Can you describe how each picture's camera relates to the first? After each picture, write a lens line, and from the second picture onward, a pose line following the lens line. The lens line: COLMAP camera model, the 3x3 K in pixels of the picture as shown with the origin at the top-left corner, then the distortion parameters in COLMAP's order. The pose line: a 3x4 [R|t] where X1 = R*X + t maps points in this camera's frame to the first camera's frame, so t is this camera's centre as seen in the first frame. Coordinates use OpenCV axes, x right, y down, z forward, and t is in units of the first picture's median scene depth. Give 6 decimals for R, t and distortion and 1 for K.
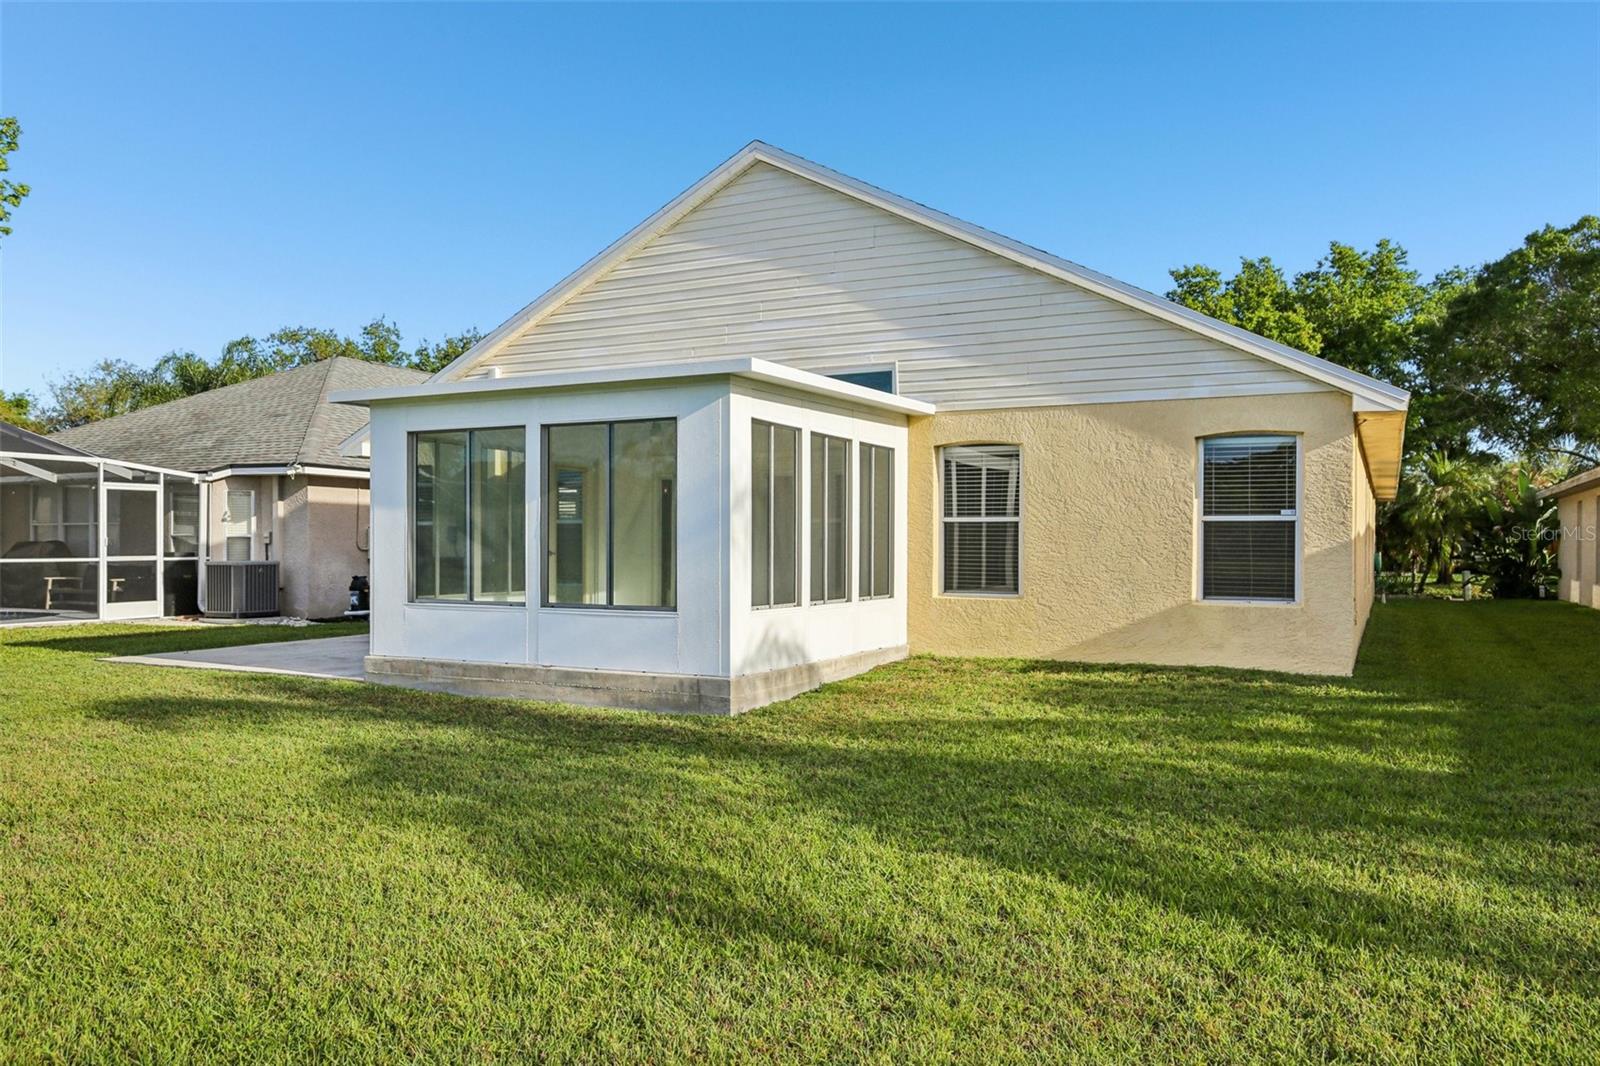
lens RADIAL K [[1185.2, 0, 800.0], [0, 1185.2, 533.0], [0, 0, 1]] dist [-0.001030, -0.000872]
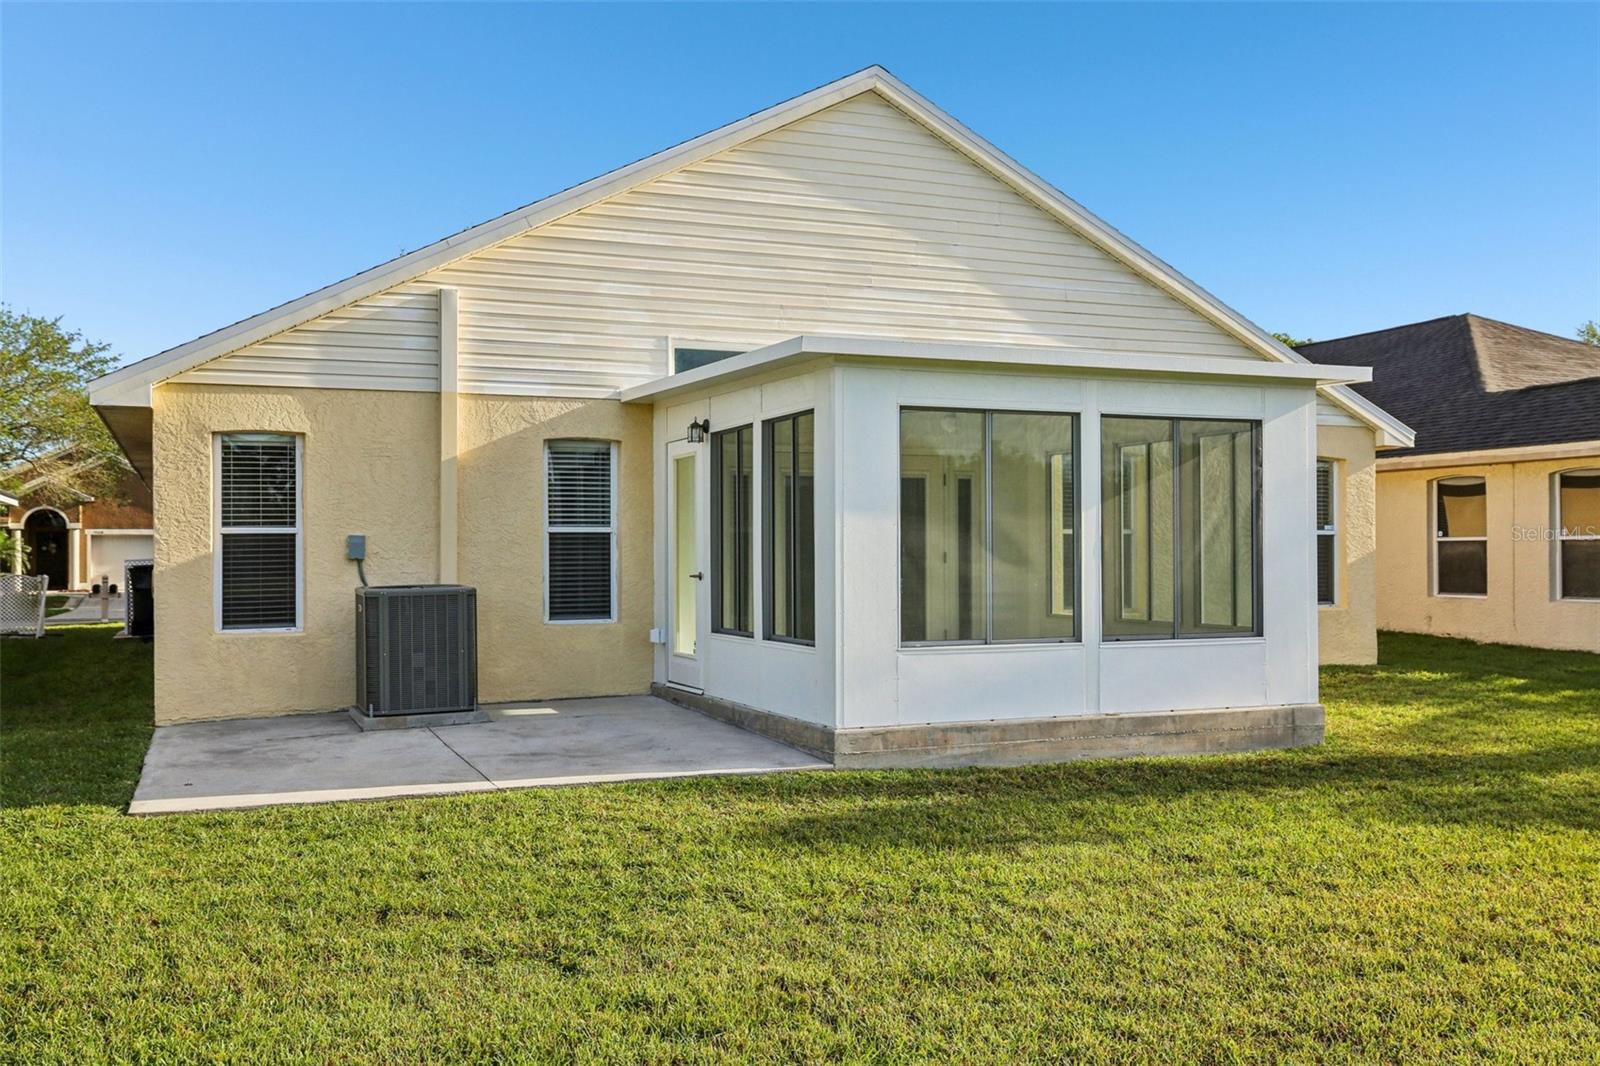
lens RADIAL K [[1507.6, 0, 800.0], [0, 1507.6, 533.0], [0, 0, 1]] dist [0.002621, 0.004337]
pose [[0.645223, 0.007496, 0.763957, -1.089484], [0.000731, 0.999945, -0.010428, -0.000328], [-0.763994, 0.007286, 0.645183, 0.479951]]
